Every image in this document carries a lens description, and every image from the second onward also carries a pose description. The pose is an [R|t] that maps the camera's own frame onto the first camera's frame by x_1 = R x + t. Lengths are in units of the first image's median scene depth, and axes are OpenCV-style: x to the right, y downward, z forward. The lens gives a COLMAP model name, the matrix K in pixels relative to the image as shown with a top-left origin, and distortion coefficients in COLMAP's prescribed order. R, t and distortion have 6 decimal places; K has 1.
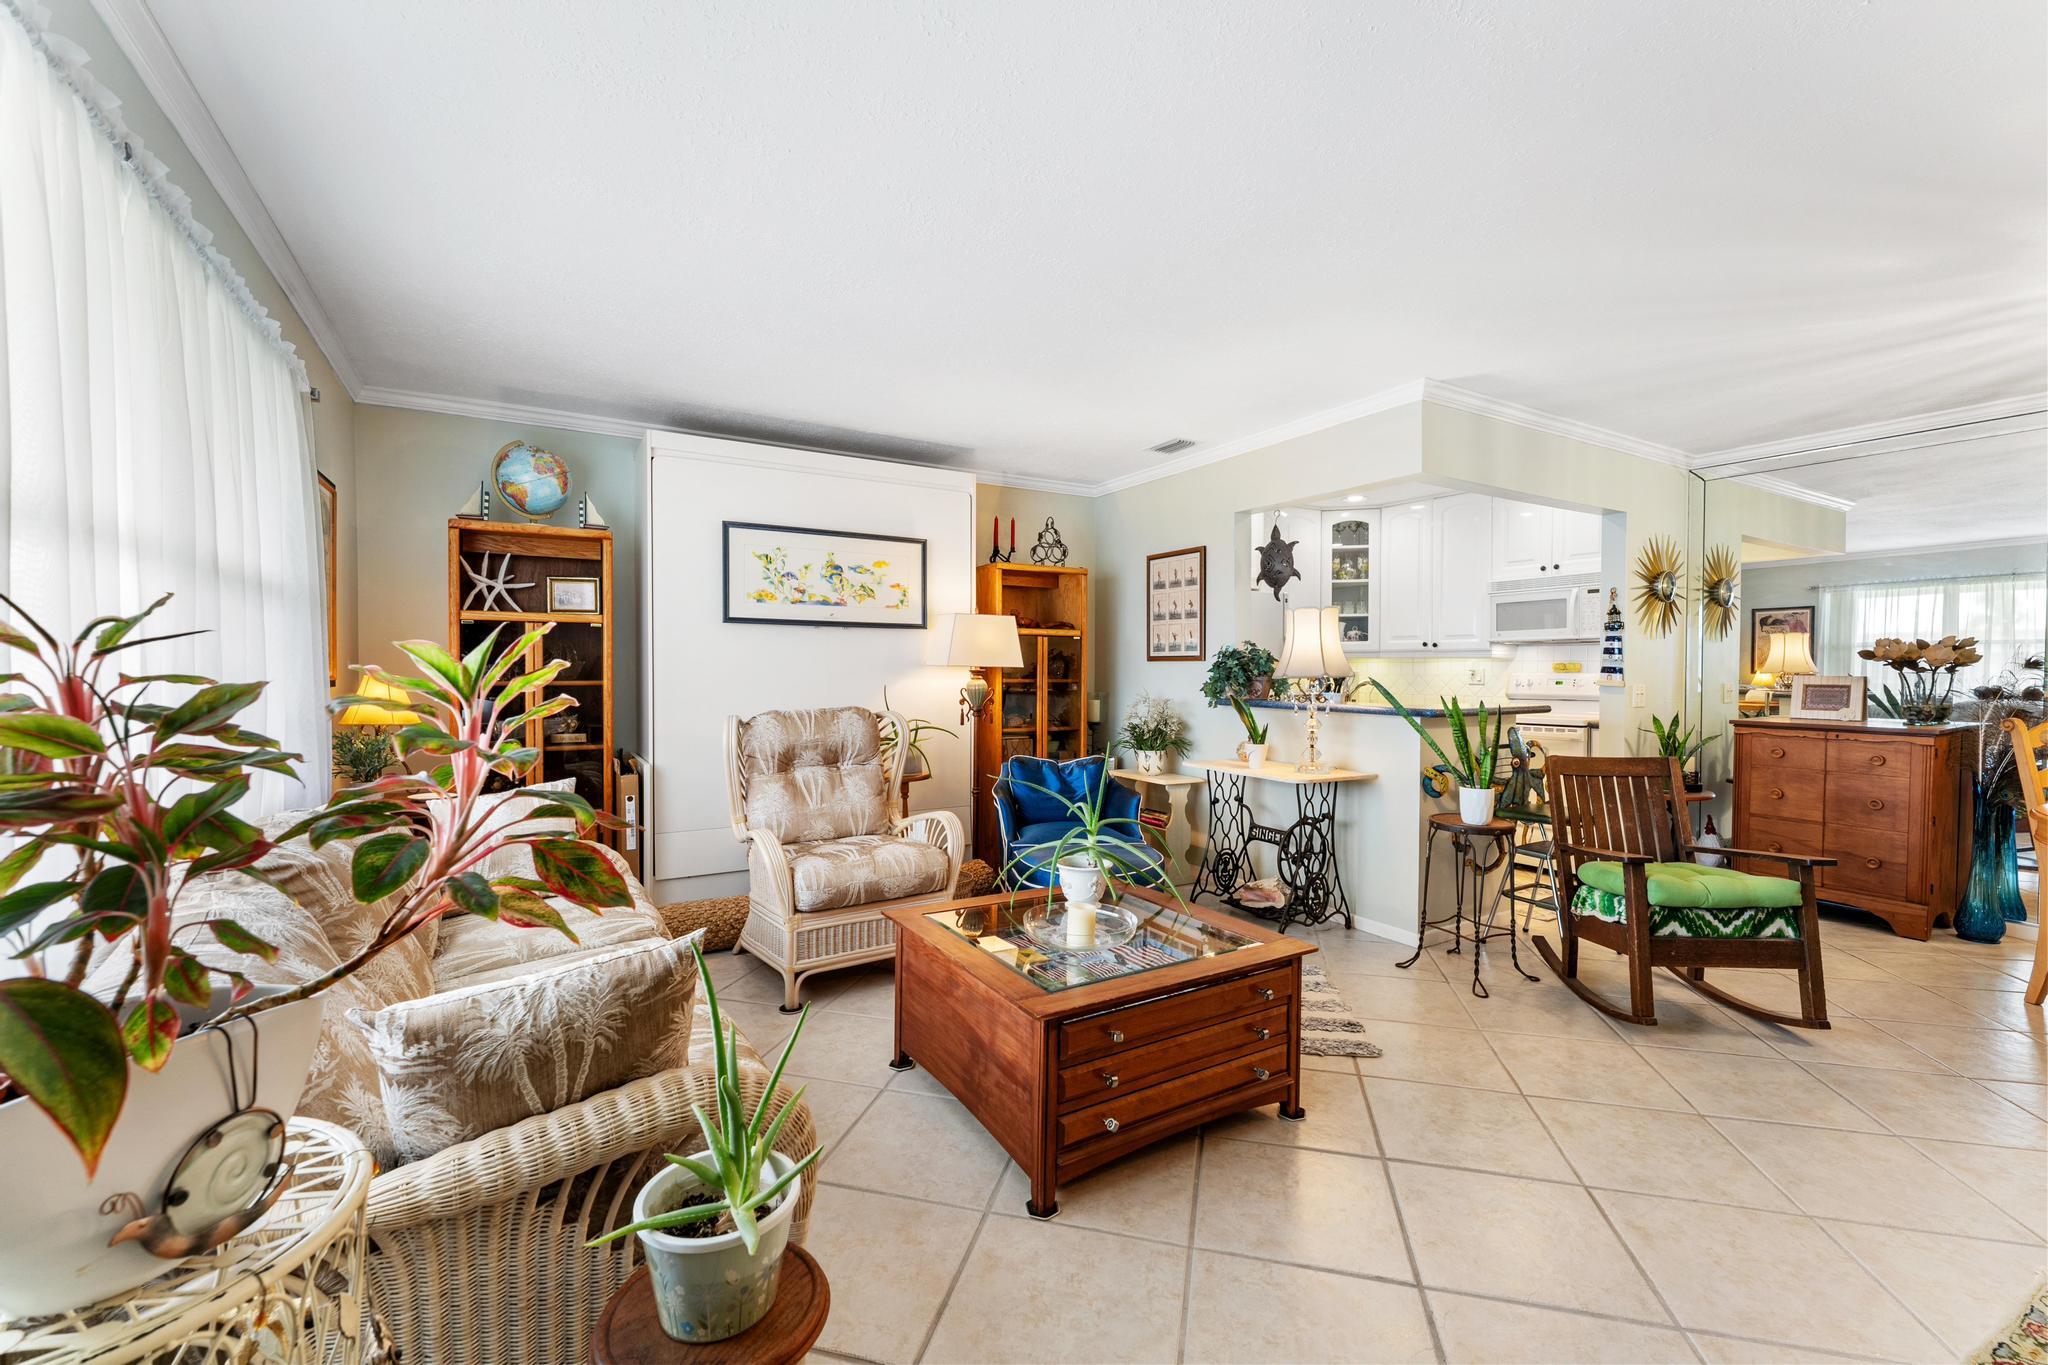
lens RADIAL K [[831.0, 0, 1023.8], [0, 831.0, 688.2], [0, 0, 1]] dist [-0.004955, 0.001144]
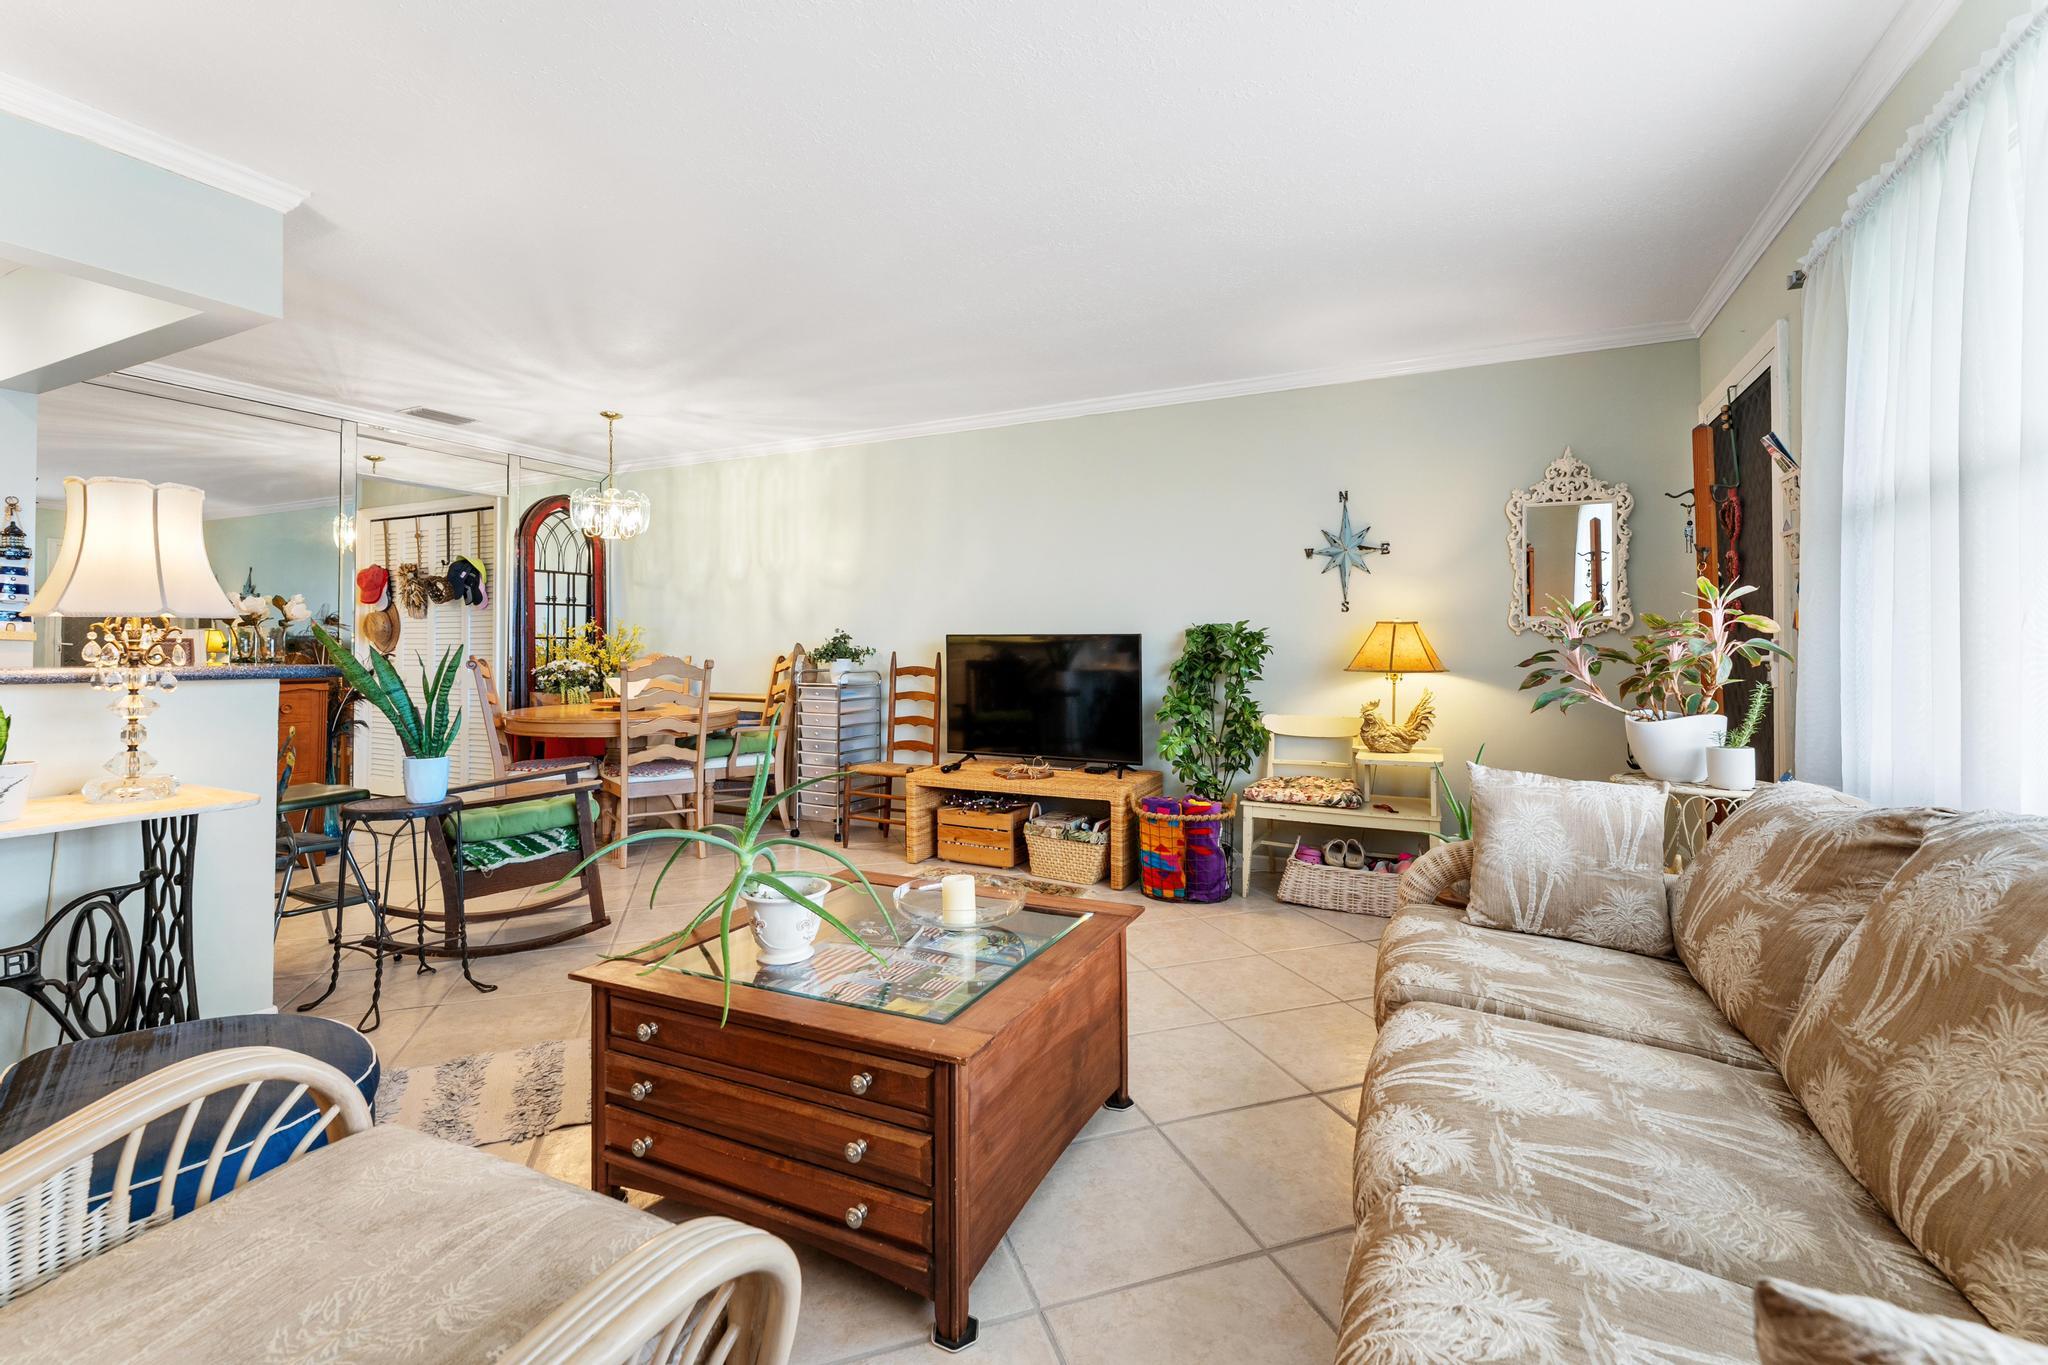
lens RADIAL K [[831.0, 0, 1024.8], [0, 831.0, 635.9], [0, 0, 1]] dist [-0.004955, 0.001144]
pose [[-0.555143, 0.005951, 0.831733, -0.332952], [0.015399, 0.999877, 0.003124, 0.004451], [-0.831612, 0.014542, -0.555166, 0.718541]]
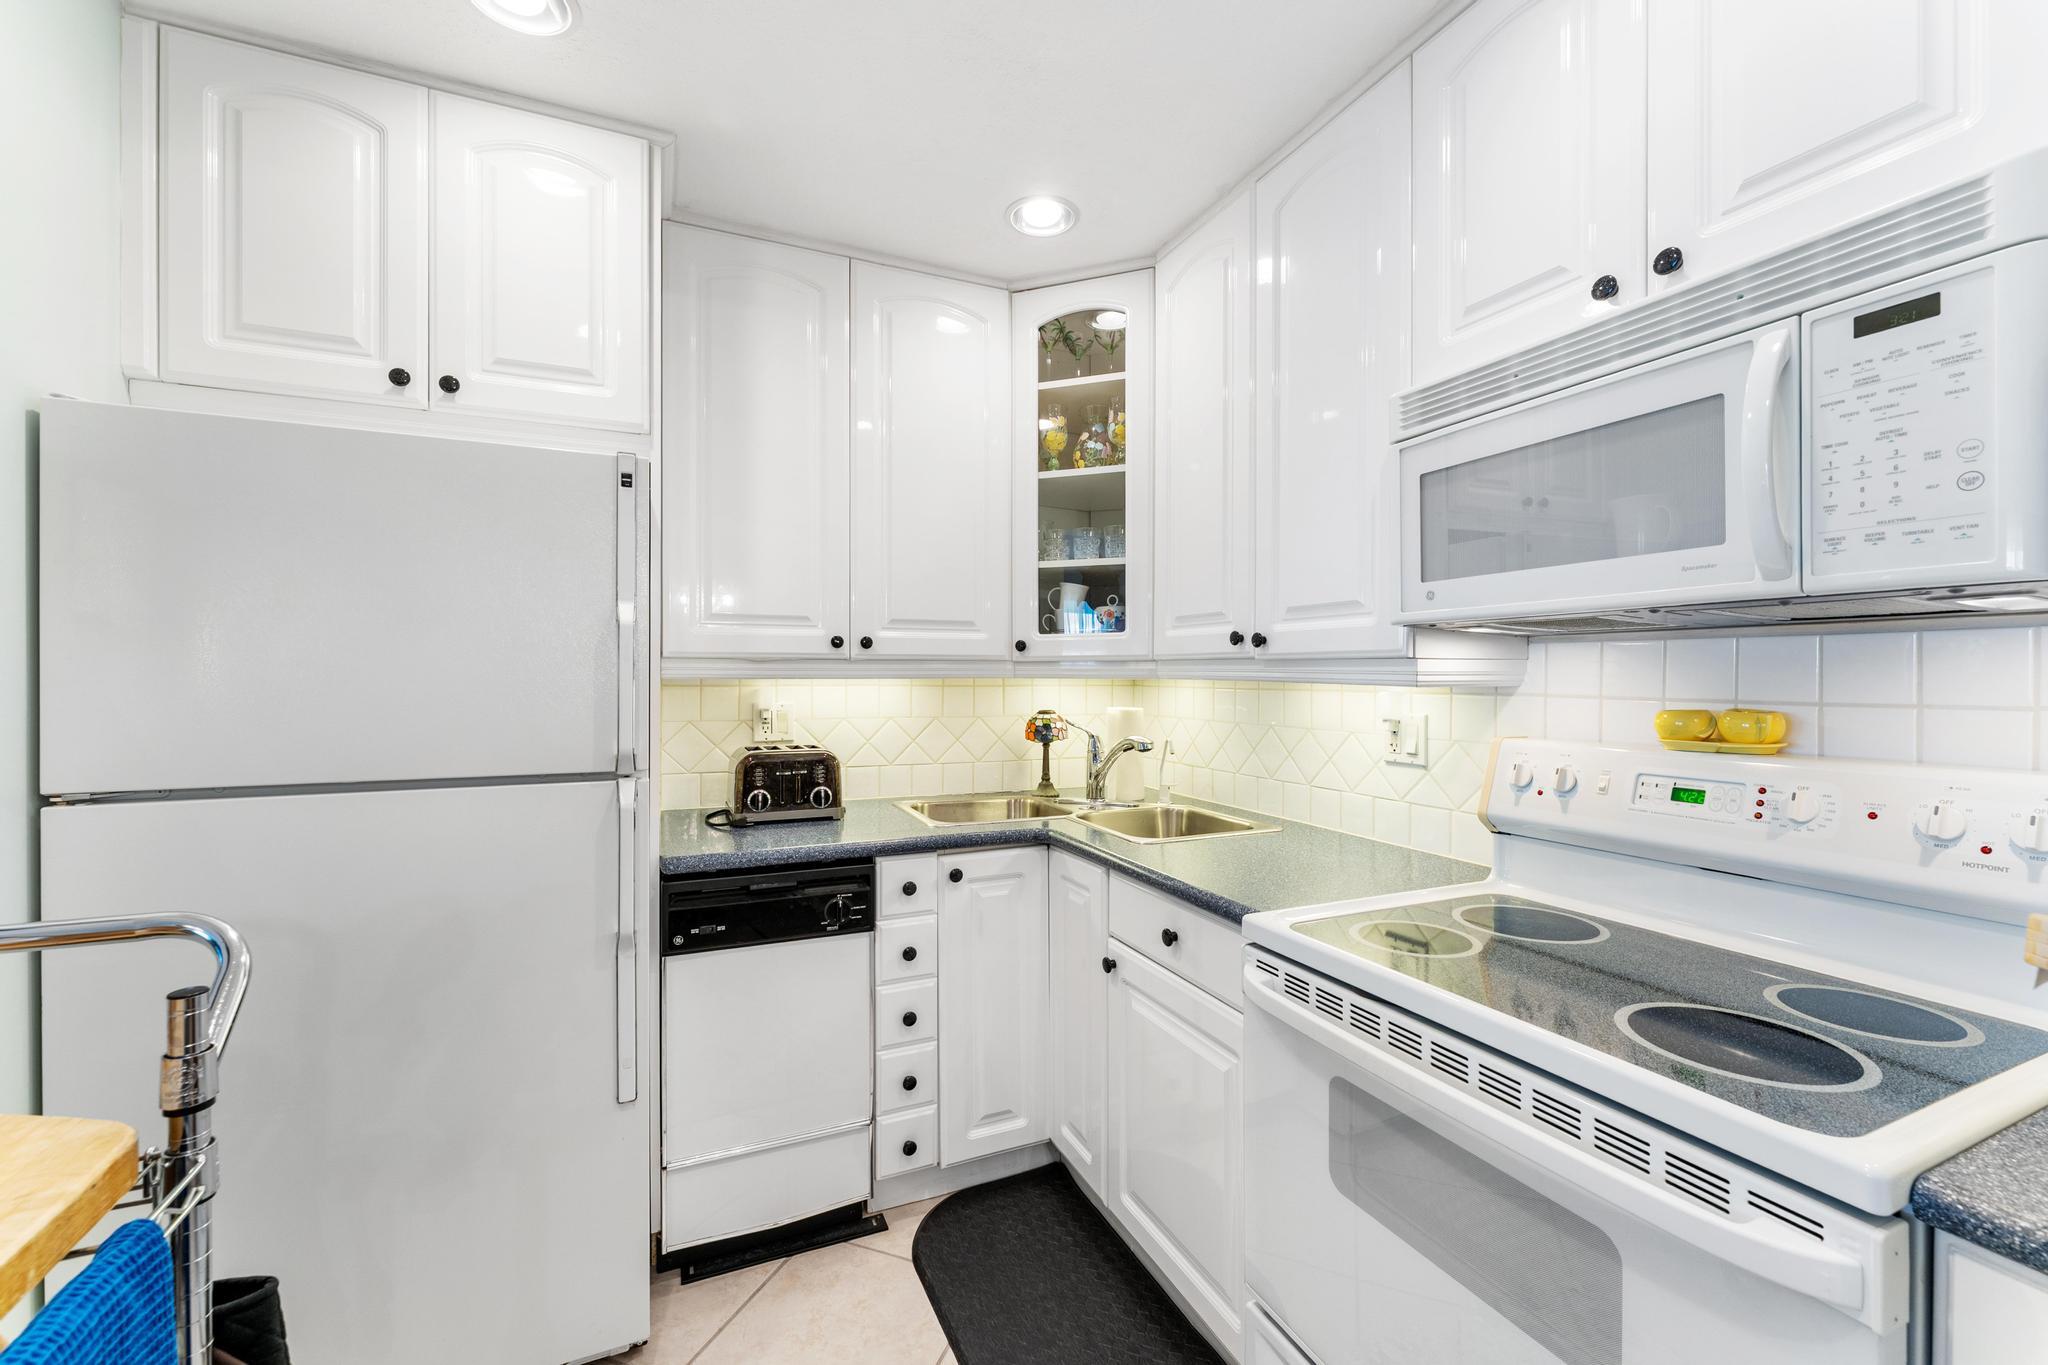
lens RADIAL K [[831.0, 0, 1022.4], [0, 831.0, 681.6], [0, 0, 1]] dist [-0.004955, 0.001144]
pose [[0.994561, 0.002325, -0.104135, 0.605300], [-0.003975, 0.999870, -0.015640, -0.043202], [0.104085, 0.015969, 0.994440, 0.936772]]
